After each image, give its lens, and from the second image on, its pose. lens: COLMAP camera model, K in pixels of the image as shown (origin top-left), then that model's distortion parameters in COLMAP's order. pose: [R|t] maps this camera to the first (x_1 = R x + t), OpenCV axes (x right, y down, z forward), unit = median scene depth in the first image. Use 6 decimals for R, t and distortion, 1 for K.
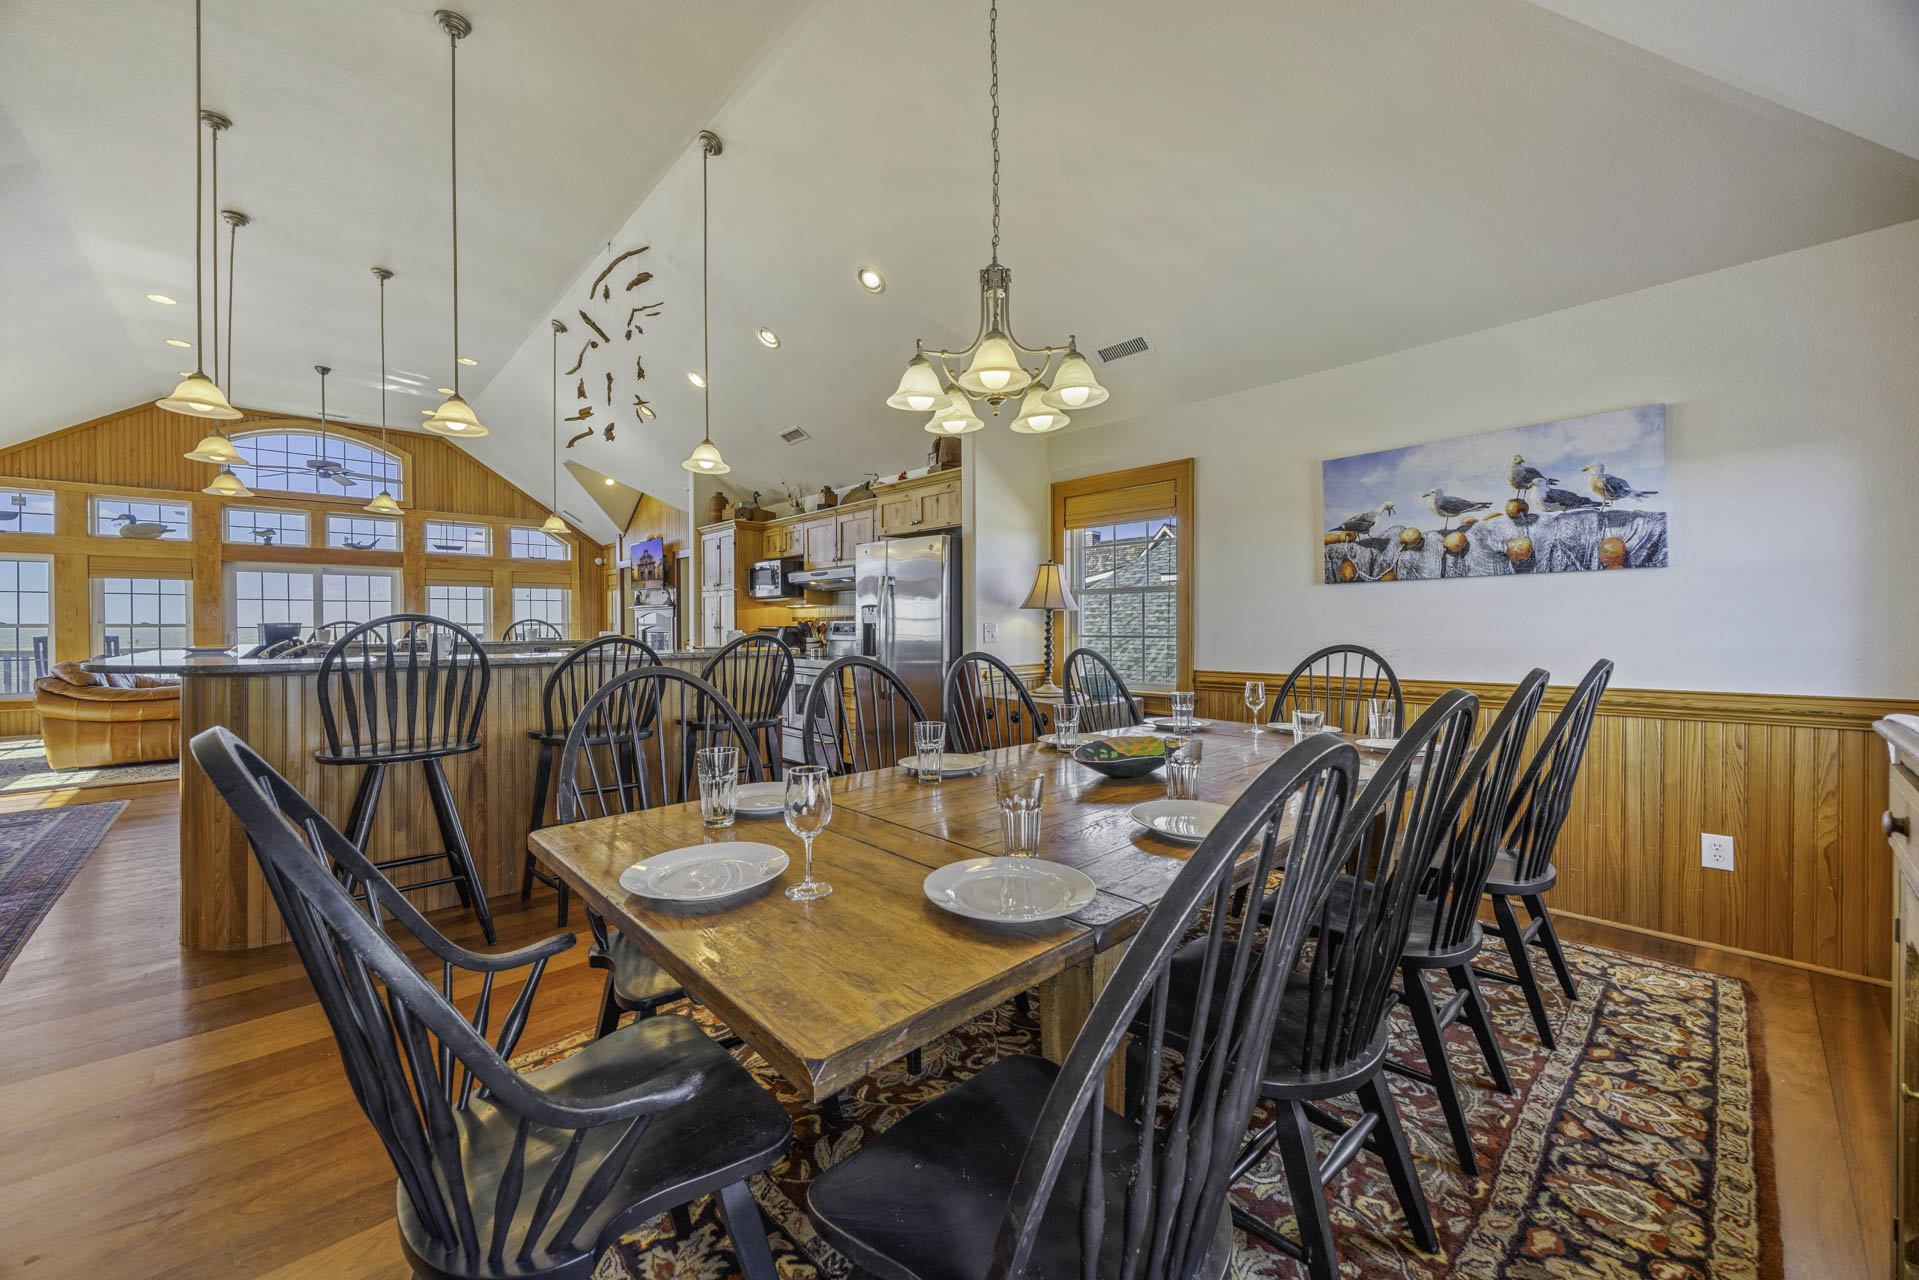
lens RADIAL K [[745.5, 0, 954.1], [0, 745.5, 631.1], [0, 0, 1]] dist [-0.009200, 0.003528]
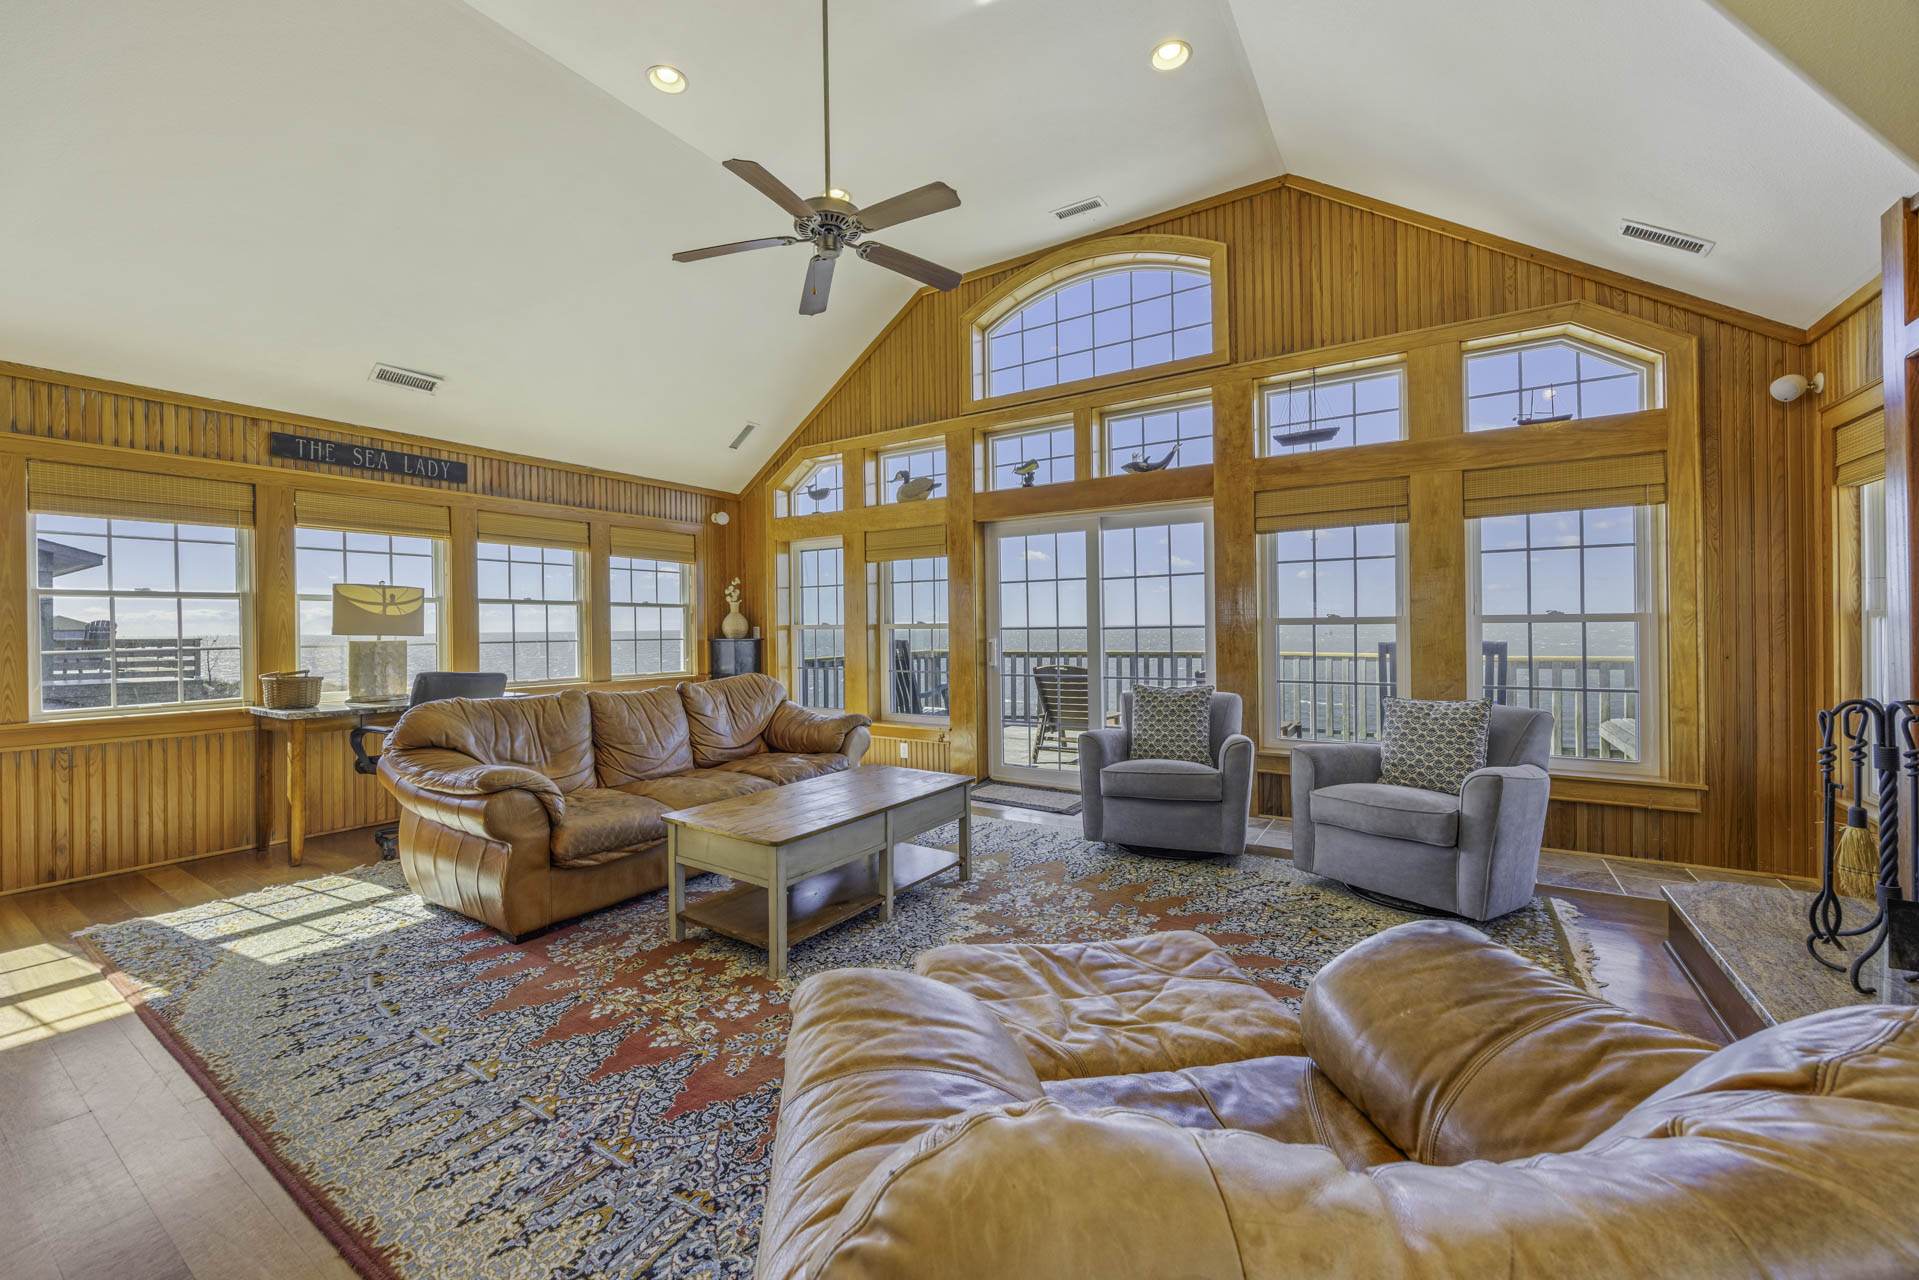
lens RADIAL K [[745.5, 0, 953.1], [0, 745.5, 641.4], [0, 0, 1]] dist [-0.009200, 0.003528]
pose [[0.281571, 0.020478, -0.959322, -0.380430], [0.004156, 0.999737, 0.022561, -0.008106], [0.959531, -0.010340, 0.281412, 0.789545]]
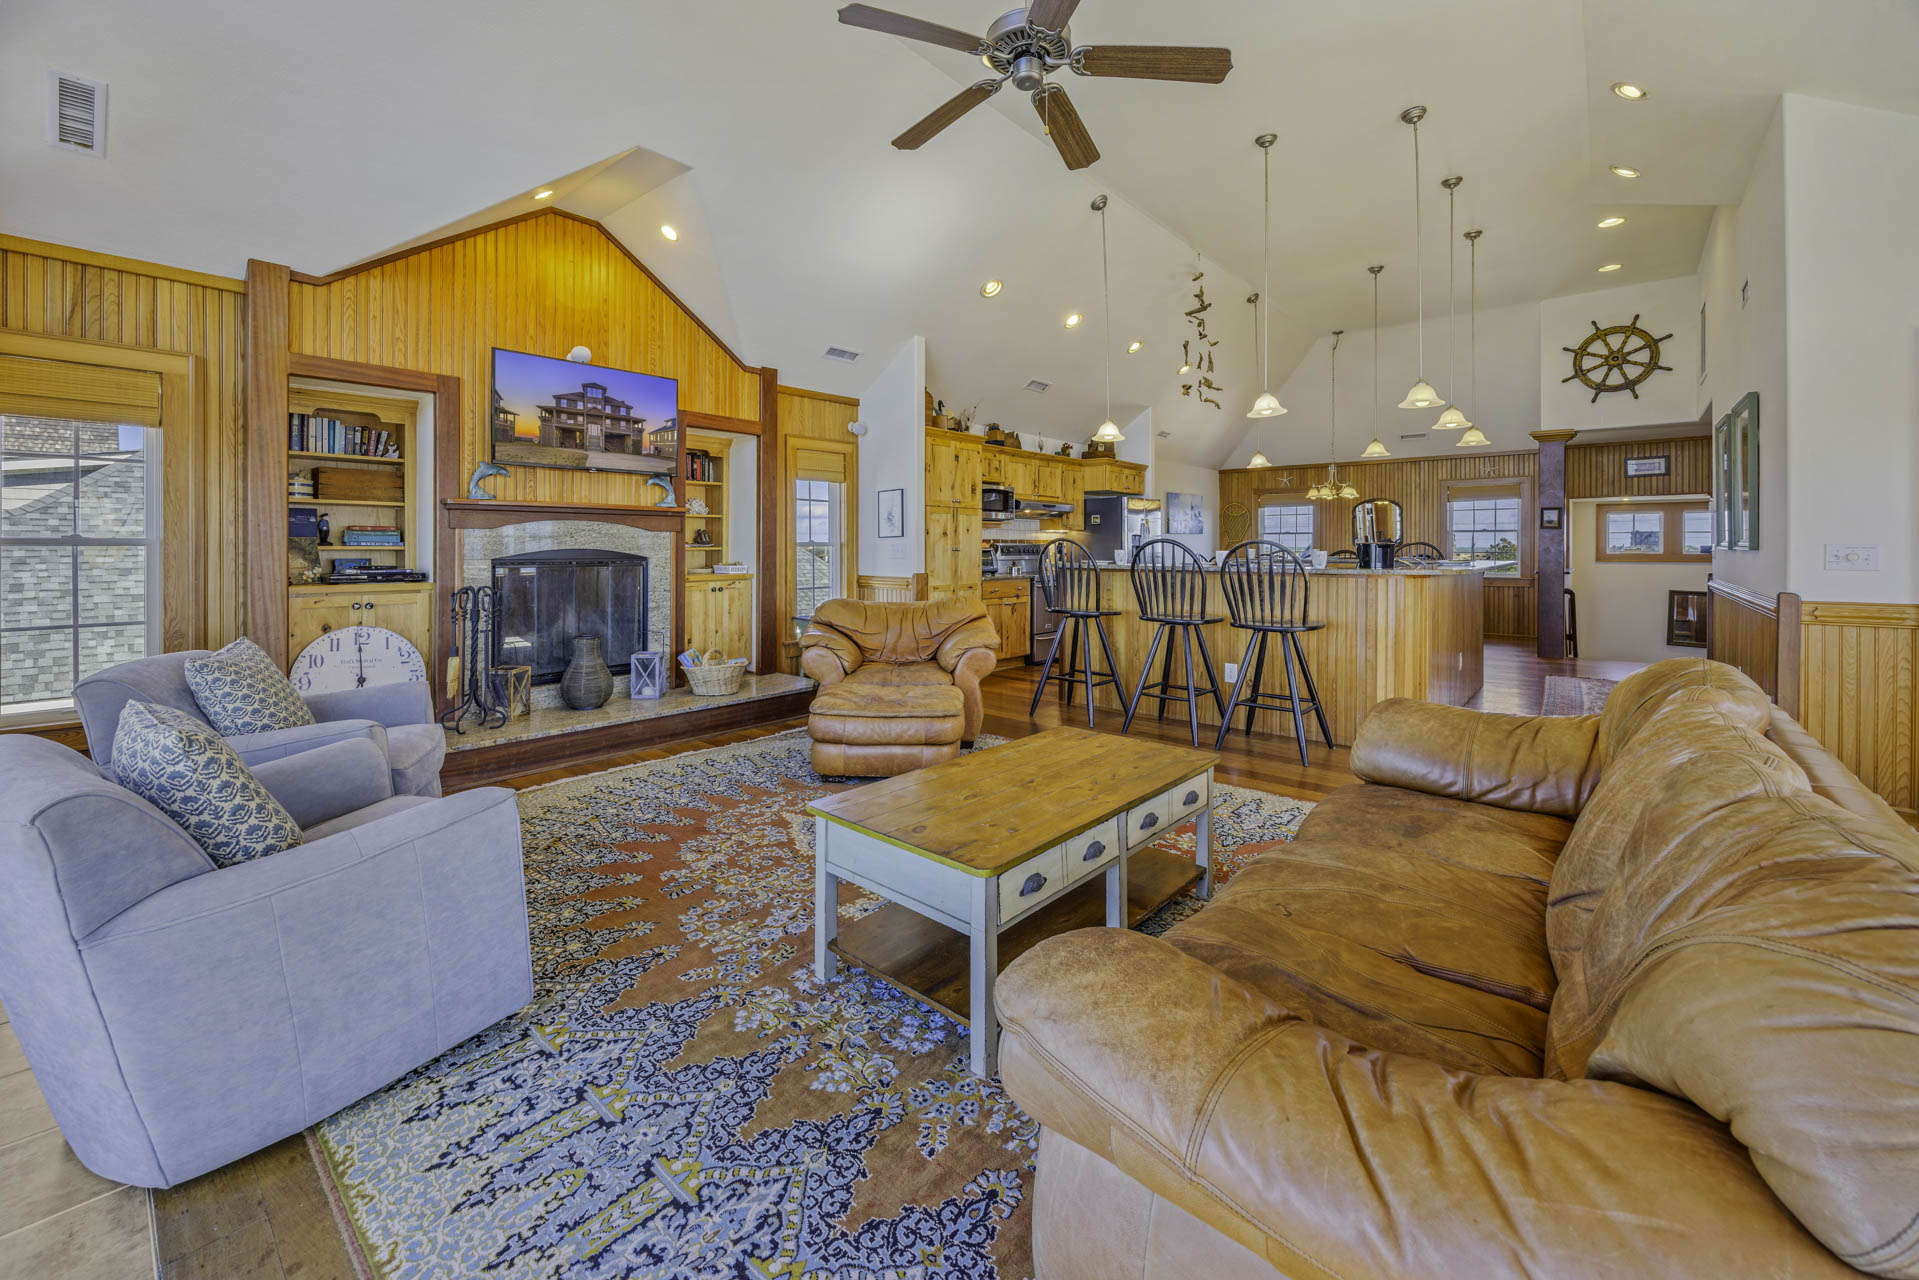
lens RADIAL K [[745.5, 0, 965.7], [0, 745.5, 555.8], [0, 0, 1]] dist [-0.009200, 0.003528]
pose [[-0.156342, -0.011600, 0.987635, -0.978786], [0.006604, 0.999896, 0.012789, -0.006583], [-0.987681, 0.008521, -0.156250, 0.896723]]
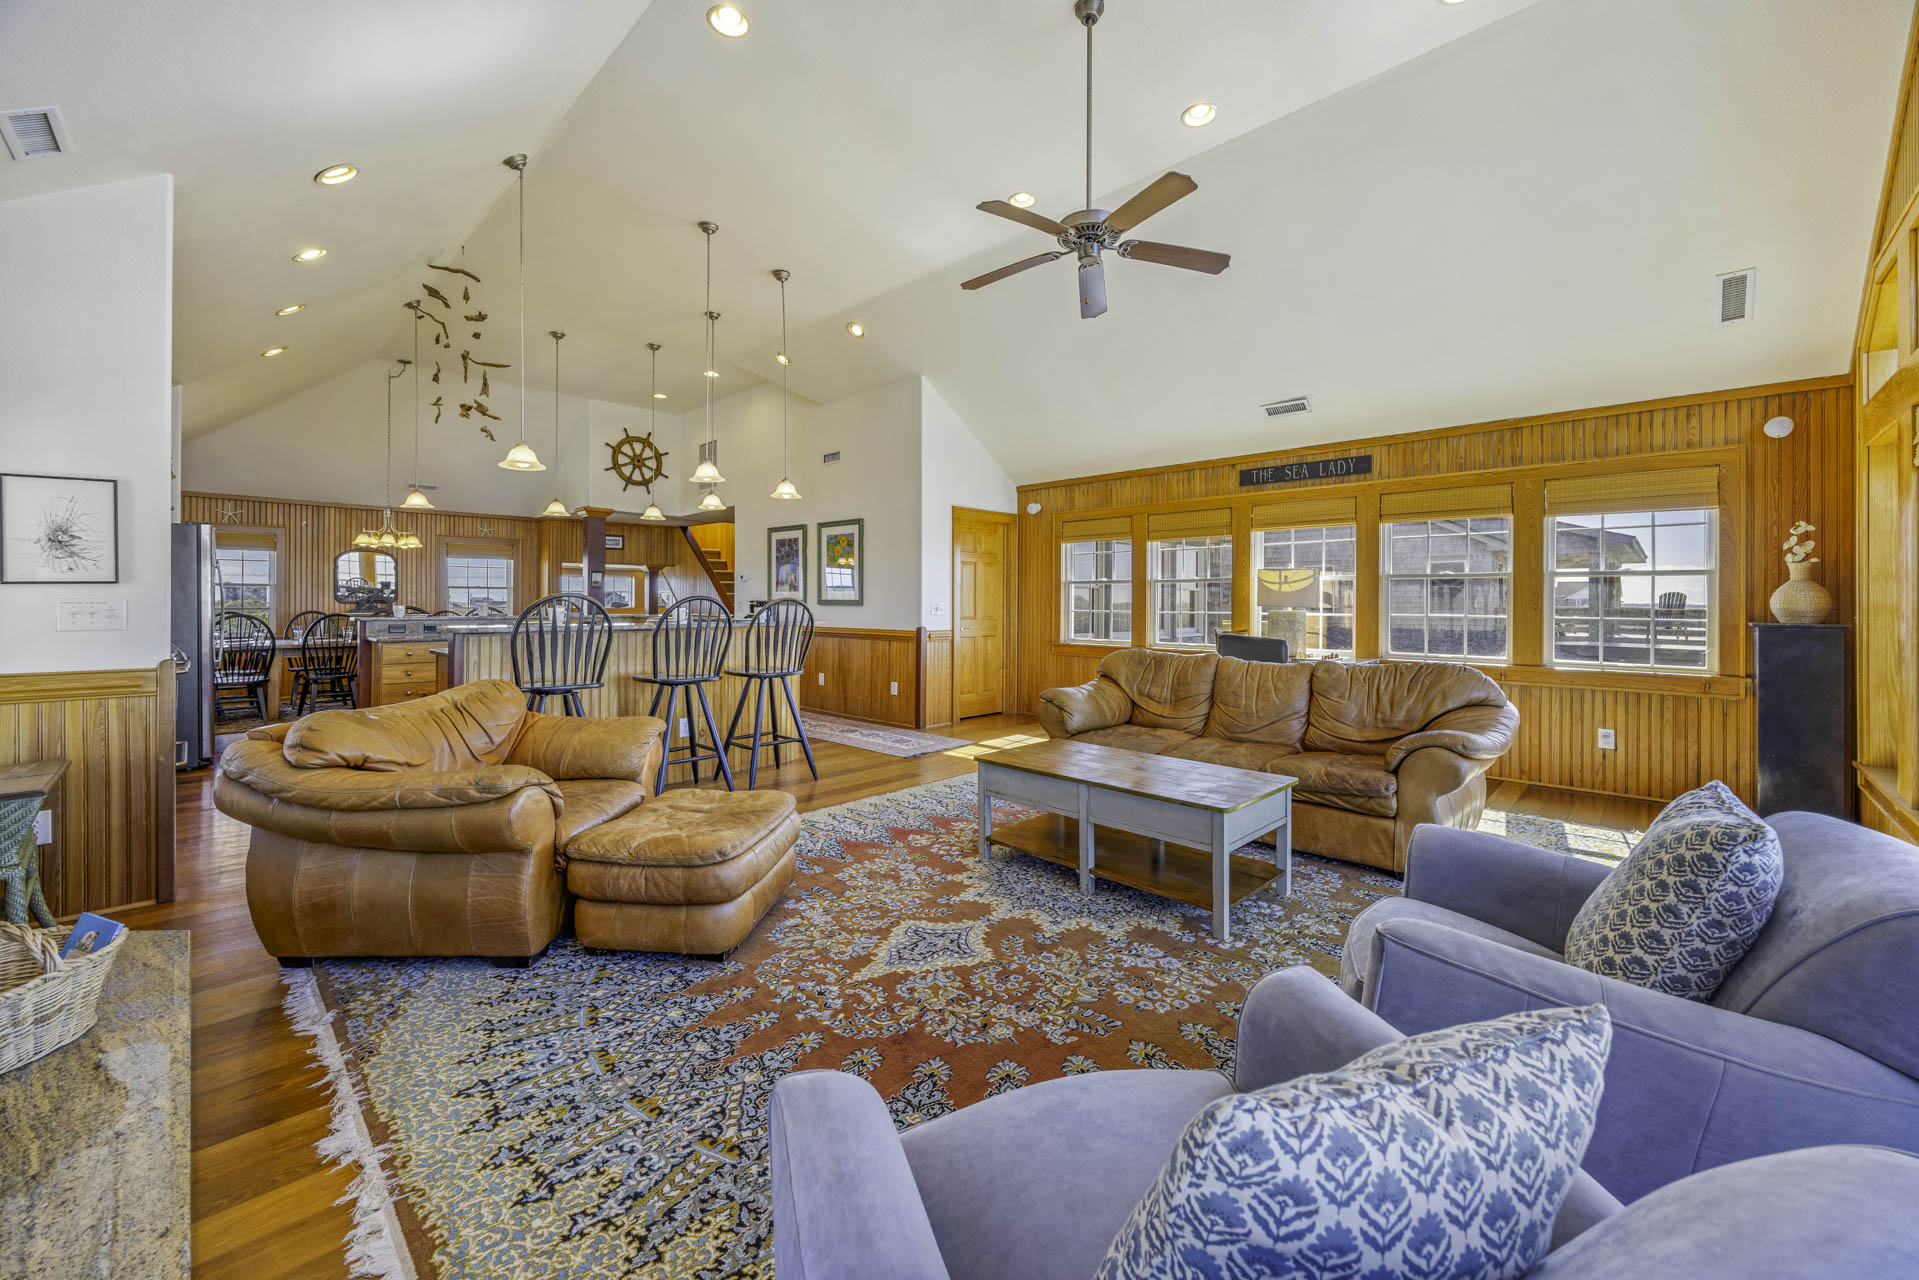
lens RADIAL K [[745.5, 0, 939.4], [0, 745.5, 598.7], [0, 0, 1]] dist [-0.009200, 0.003528]
pose [[-0.997530, -0.002117, -0.070212, -0.618237], [-0.002104, 0.999998, -0.000255, -0.009260], [0.070213, -0.000106, -0.997532, 1.189133]]
